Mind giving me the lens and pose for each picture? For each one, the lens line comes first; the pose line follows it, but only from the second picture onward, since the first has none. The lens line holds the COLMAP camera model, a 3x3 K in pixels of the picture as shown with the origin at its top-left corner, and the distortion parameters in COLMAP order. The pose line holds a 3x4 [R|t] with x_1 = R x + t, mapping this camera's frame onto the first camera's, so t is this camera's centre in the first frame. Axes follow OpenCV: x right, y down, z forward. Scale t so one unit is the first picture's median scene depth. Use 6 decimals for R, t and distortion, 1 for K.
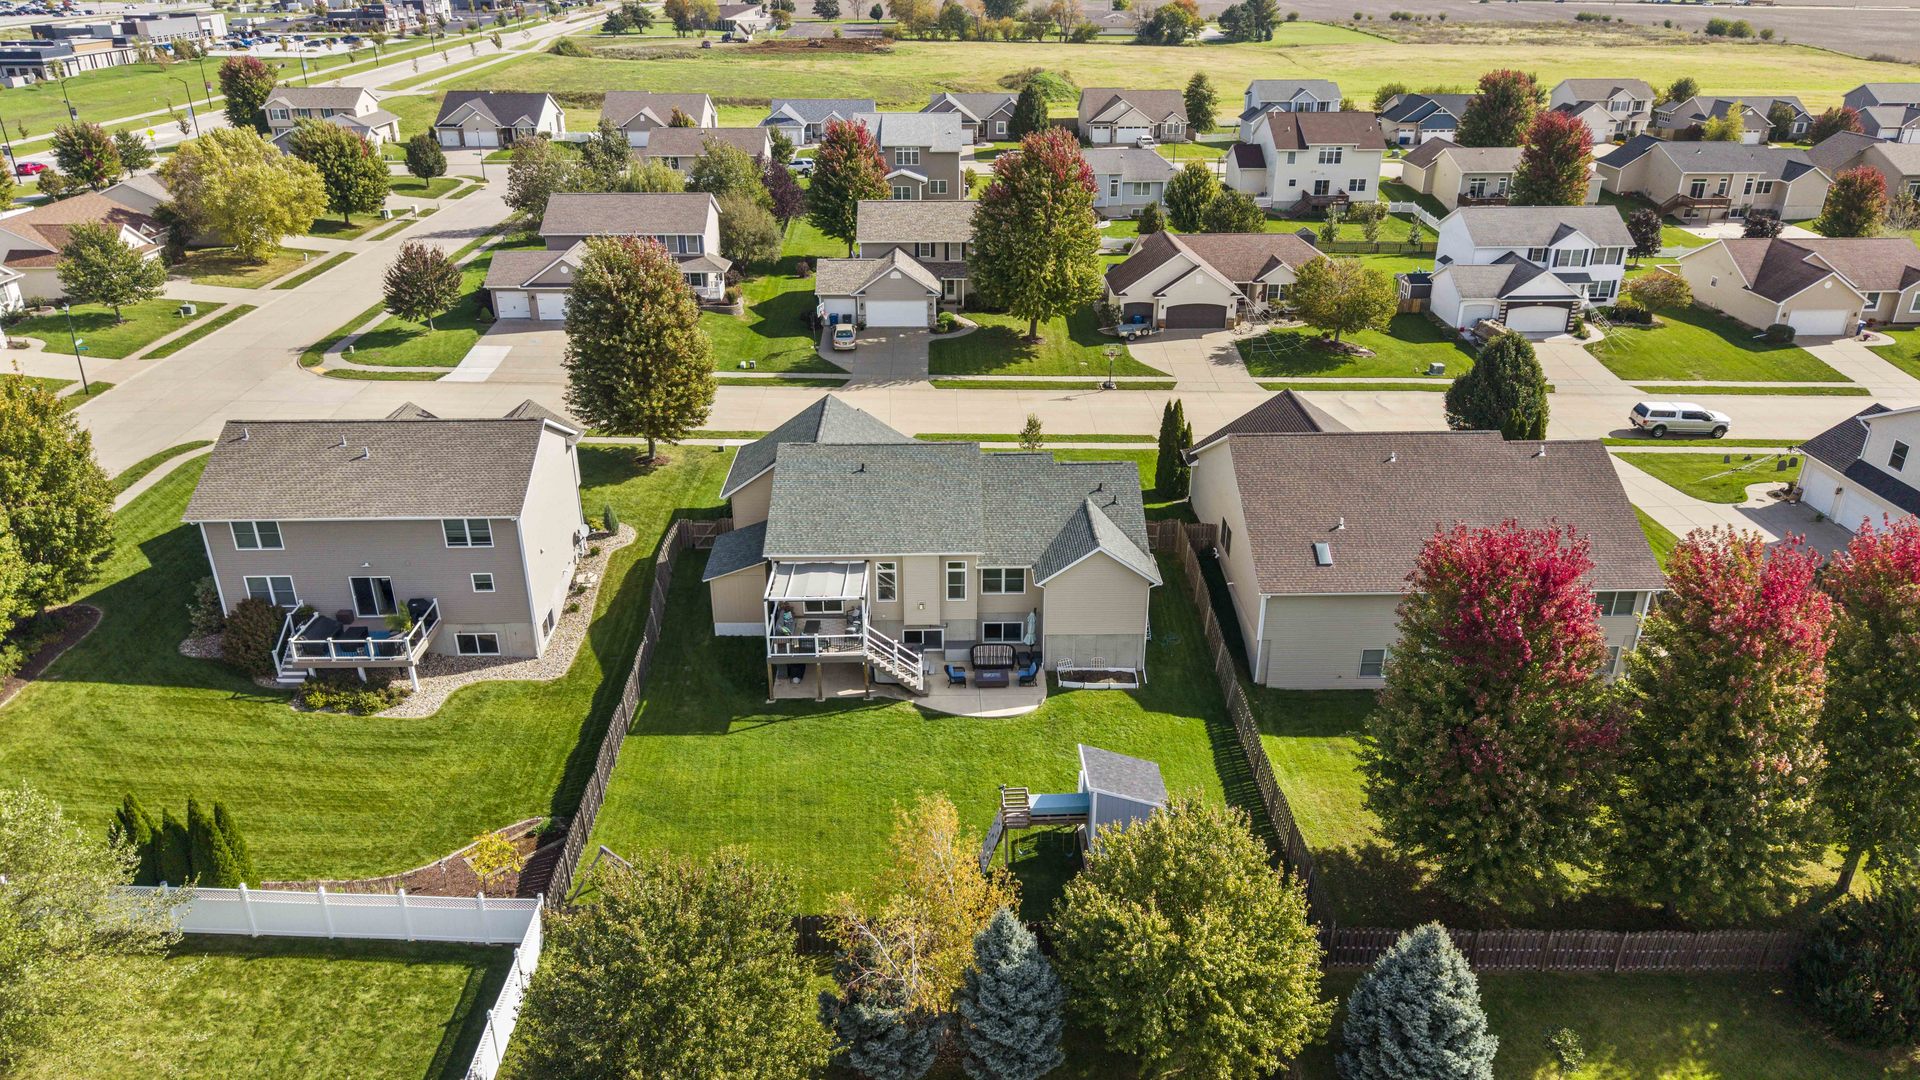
lens RADIAL K [[1264.4, 0, 956.1], [0, 1264.4, 542.0], [0, 0, 1]] dist [0.035349, -0.004417]
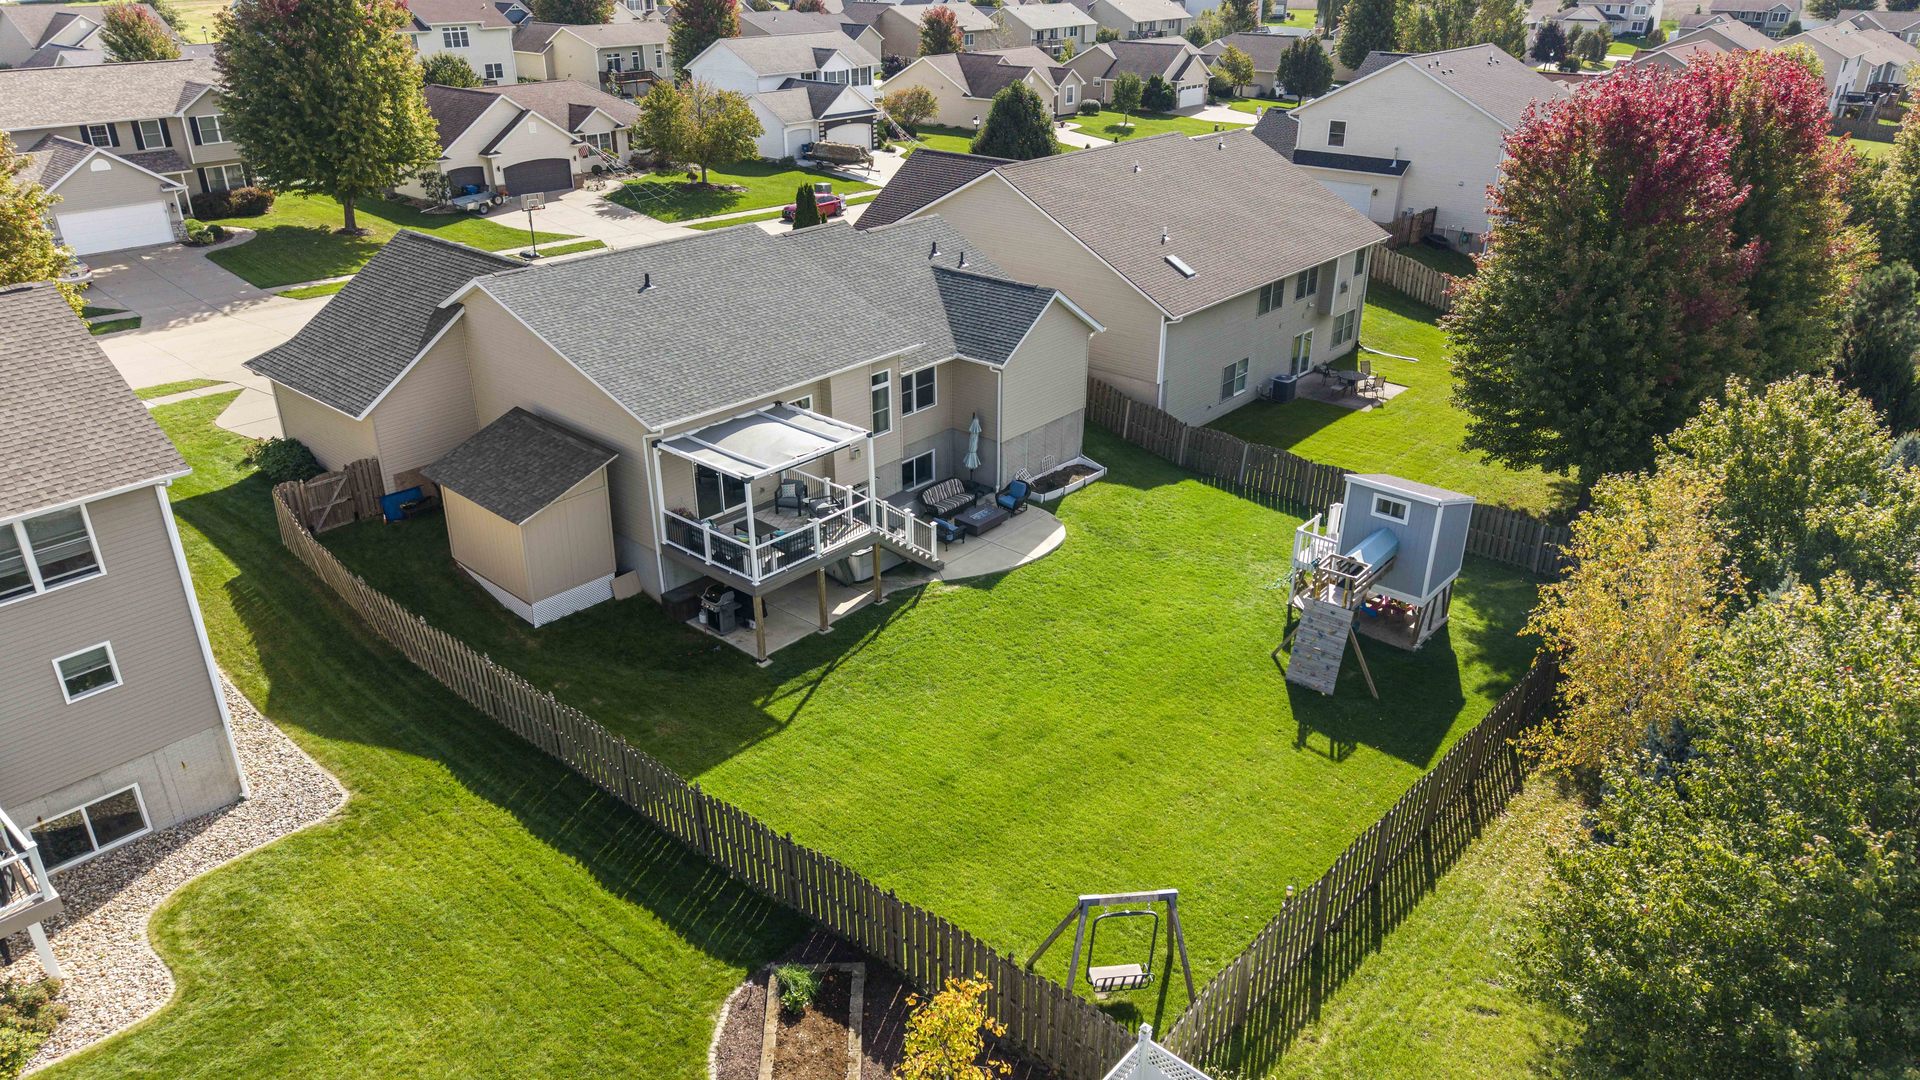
lens RADIAL K [[1264.4, 0, 958.8], [0, 1264.4, 537.4], [0, 0, 1]] dist [0.035349, -0.004417]
pose [[0.688341, -0.317040, 0.652436, -0.426306], [0.308725, 0.941946, 0.132008, 0.022235], [-0.656411, 0.110557, 0.746258, 0.486102]]
